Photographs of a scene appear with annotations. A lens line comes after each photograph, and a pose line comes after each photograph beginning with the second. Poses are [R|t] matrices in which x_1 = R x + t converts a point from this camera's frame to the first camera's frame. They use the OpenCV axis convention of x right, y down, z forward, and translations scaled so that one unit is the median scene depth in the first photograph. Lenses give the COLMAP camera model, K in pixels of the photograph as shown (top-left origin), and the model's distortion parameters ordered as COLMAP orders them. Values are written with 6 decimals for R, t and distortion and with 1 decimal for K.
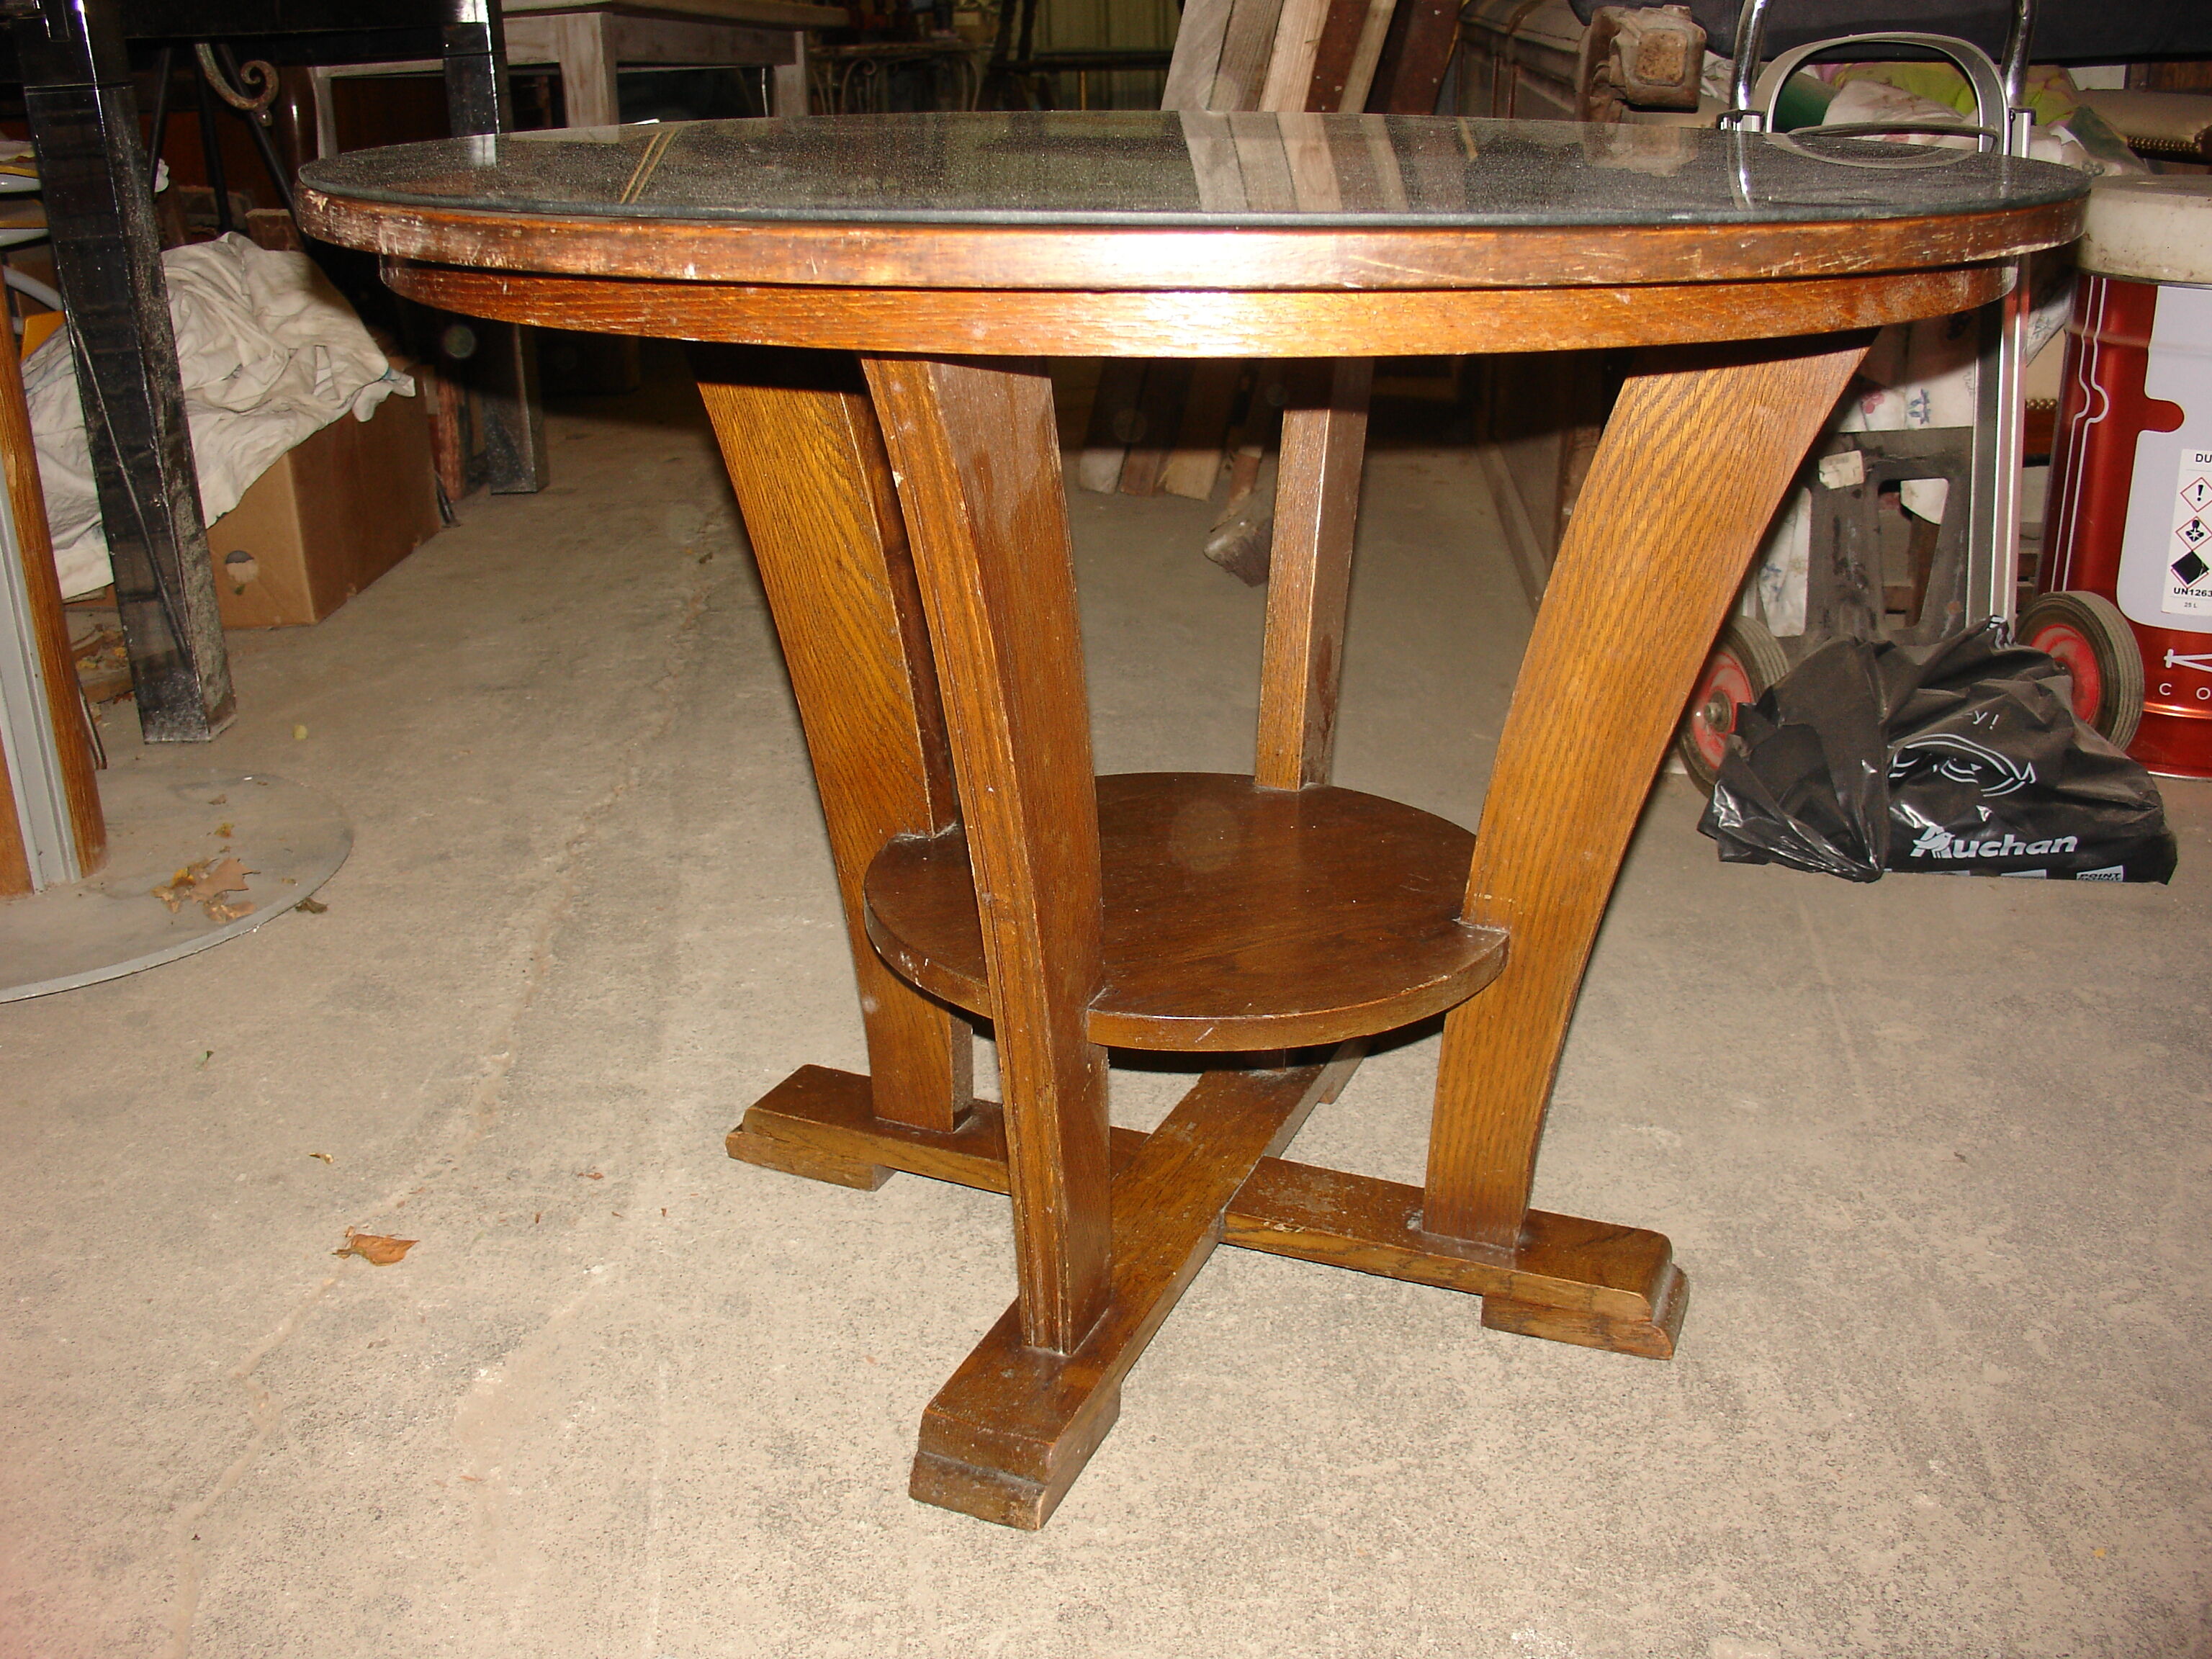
lens RADIAL K [[2232.1, 0, 1101.8], [0, 2232.1, 832.0], [0, 0, 1]] dist [-0.103548, 0.000000]
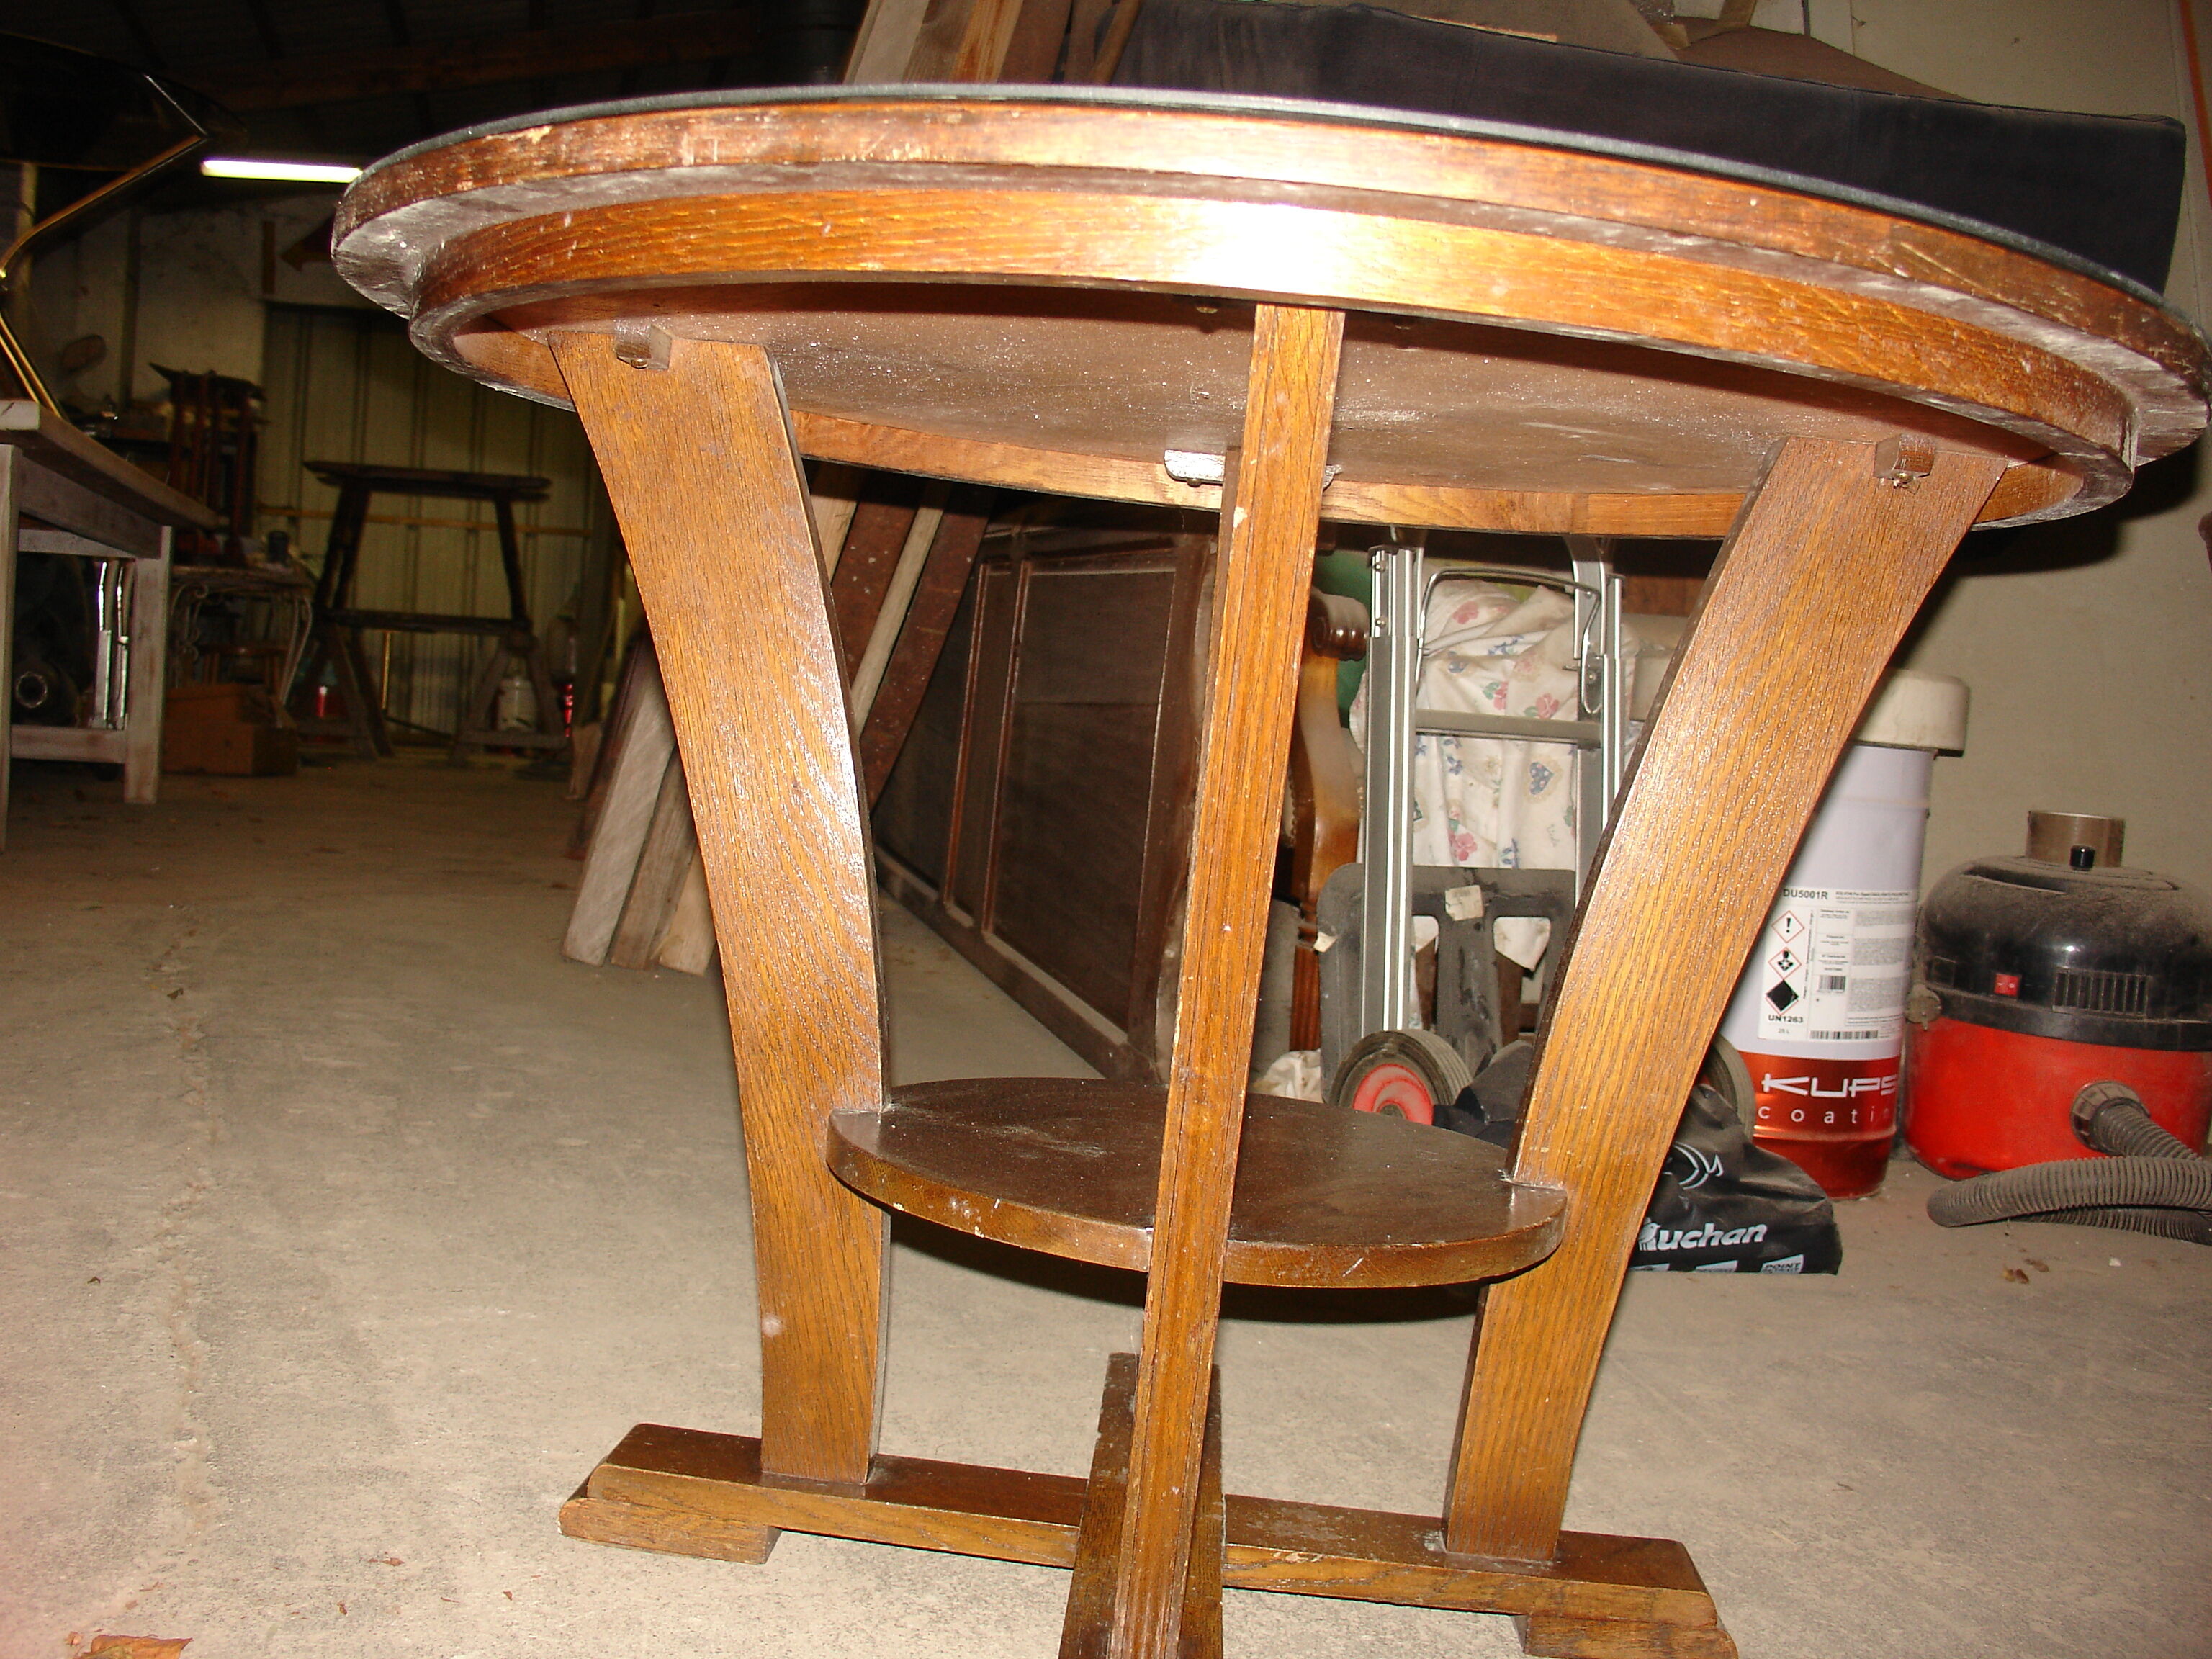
lens RADIAL K [[2232.1, 0, 1112.4], [0, 2232.1, 845.9], [0, 0, 1]] dist [-0.103548, 0.000000]
pose [[0.937301, 0.064795, 0.342446, -0.269674], [0.030084, 0.963857, -0.264717, 0.123498], [-0.347221, 0.258422, 0.901474, 0.164405]]
